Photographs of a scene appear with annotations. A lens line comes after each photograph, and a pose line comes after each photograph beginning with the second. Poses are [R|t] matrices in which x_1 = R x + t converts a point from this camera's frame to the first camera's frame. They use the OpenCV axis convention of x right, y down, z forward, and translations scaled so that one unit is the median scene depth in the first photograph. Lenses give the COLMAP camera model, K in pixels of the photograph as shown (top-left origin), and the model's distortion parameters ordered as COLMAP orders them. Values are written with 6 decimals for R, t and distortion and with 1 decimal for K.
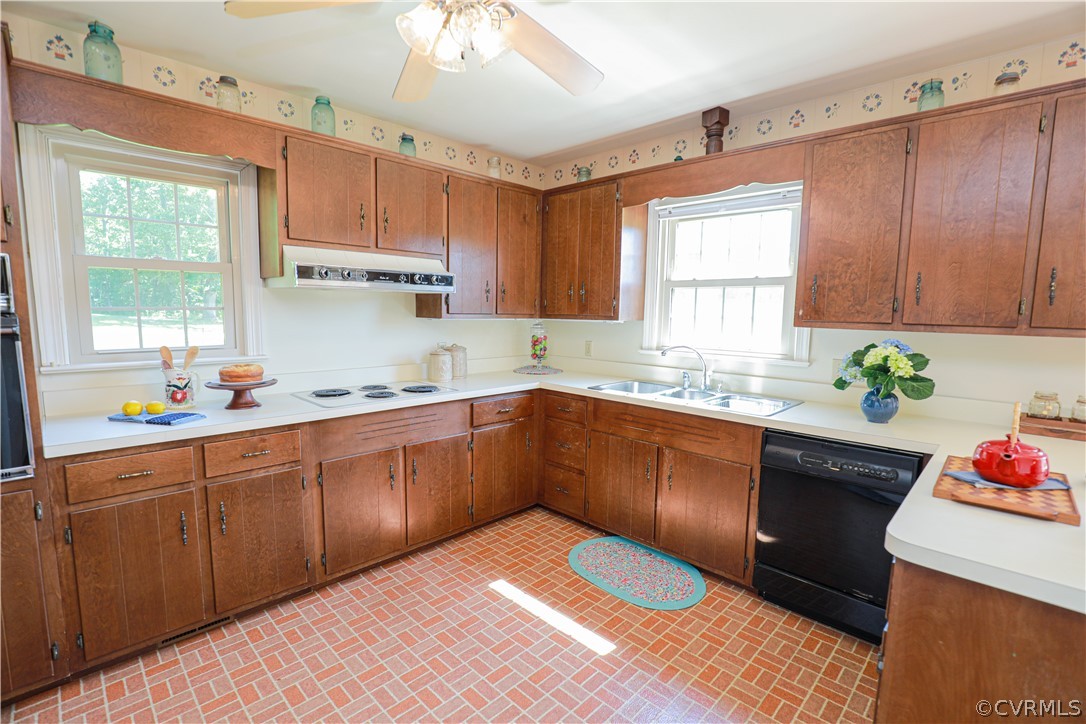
lens RADIAL K [[496.9, 0, 544.5], [0, 496.9, 367.7], [0, 0, 1]] dist [-0.038341, 0.007839]
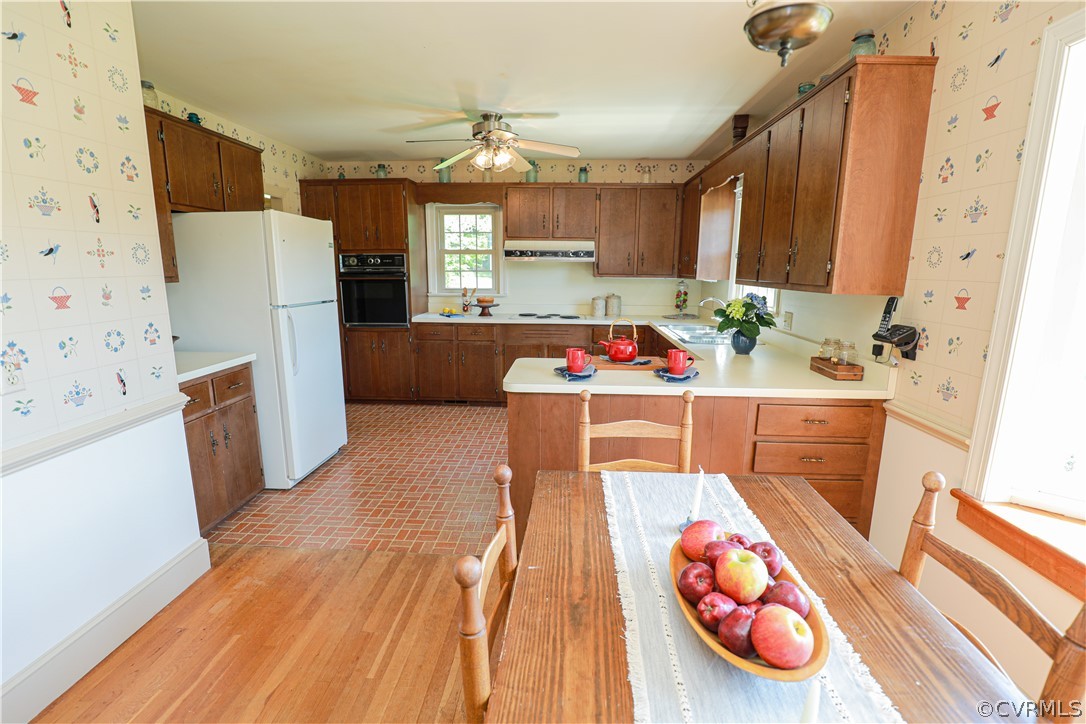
lens RADIAL K [[504.4, 0, 542.1], [0, 504.4, 367.3], [0, 0, 1]] dist [-0.034970, 0.001041]
pose [[0.657982, 0.137597, -0.740356, 1.101839], [-0.084931, 0.990451, 0.108596, 0.035628], [0.748228, -0.008575, 0.663386, -0.278631]]
